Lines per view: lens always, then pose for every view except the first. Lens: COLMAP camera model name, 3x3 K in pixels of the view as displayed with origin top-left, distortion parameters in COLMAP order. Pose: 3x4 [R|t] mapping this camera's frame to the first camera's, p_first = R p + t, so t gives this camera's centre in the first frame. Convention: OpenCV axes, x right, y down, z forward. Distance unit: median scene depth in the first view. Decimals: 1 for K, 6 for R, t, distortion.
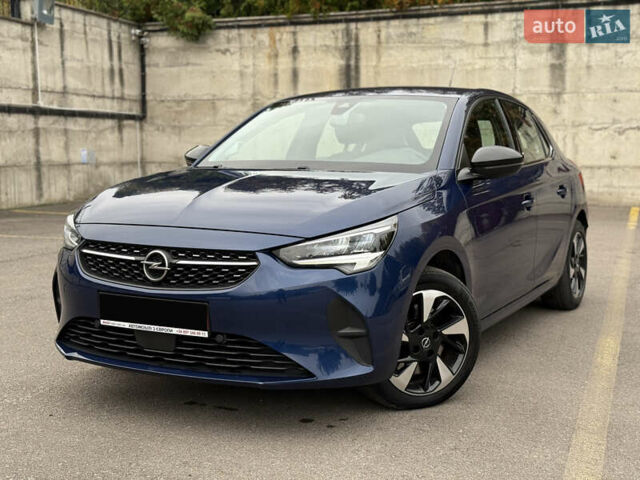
lens RADIAL K [[881.5, 0, 326.4], [0, 881.5, 245.2], [0, 0, 1]] dist [0.112226, 0.000000]
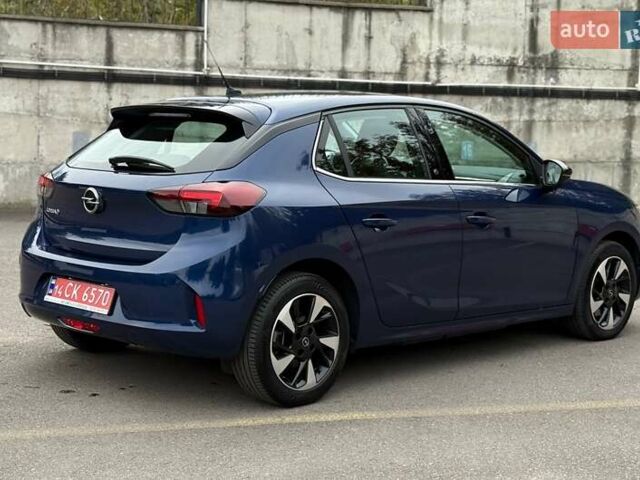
lens RADIAL K [[1175.5, 0, 281.3], [0, 1175.5, 238.0], [0, 0, 1]] dist [0.118556, 0.000000]
pose [[0.592345, 0.102848, -0.799093, 0.339881], [-0.117489, 0.992243, 0.040616, -0.026471], [0.797072, 0.069826, 0.599834, 0.099755]]
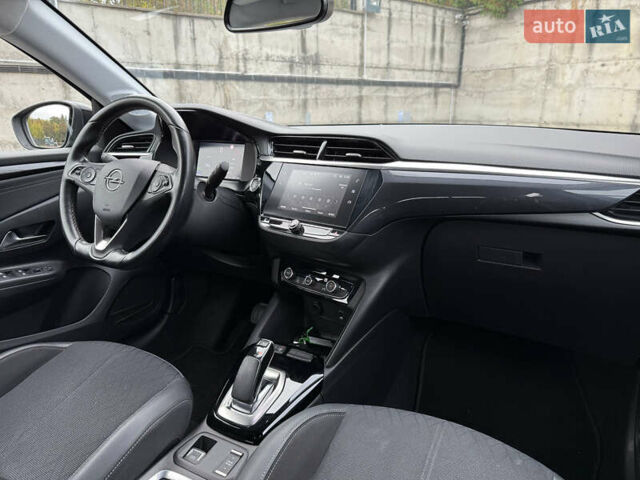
lens RADIAL K [[453.7, 0, 319.7], [0, 453.7, 243.1], [0, 0, 1]] dist [-0.011551, 0.006567]
pose [[0.804077, 0.166496, -0.570735, 0.054998], [-0.063430, 0.978531, 0.196096, -0.039372], [0.591131, -0.121475, 0.797375, 0.358828]]
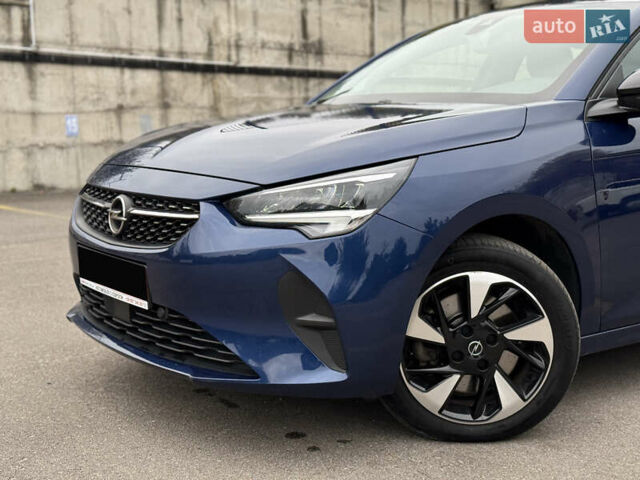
lens RADIAL K [[886.1, 0, 329.7], [0, 886.1, 231.9], [0, 0, 1]] dist [0.088625, 0.000000]
pose [[0.897980, 0.053203, -0.436808, 0.072458], [-0.047952, 0.998584, 0.023047, 0.002301], [0.437415, 0.000251, 0.899260, 0.078146]]
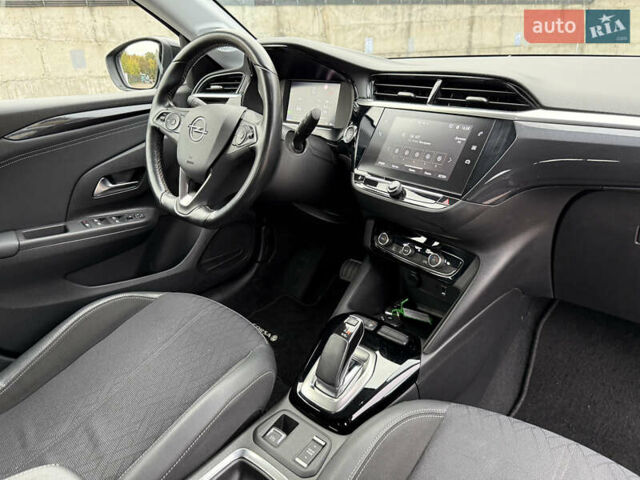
lens RADIAL K [[453.7, 0, 318.7], [0, 453.7, 240.5], [0, 0, 1]] dist [-0.011551, 0.006567]
pose [[0.663753, 0.288547, -0.690053, 0.048968], [-0.052459, 0.938277, 0.341883, -0.040753], [0.746110, -0.190726, 0.637921, 0.364789]]
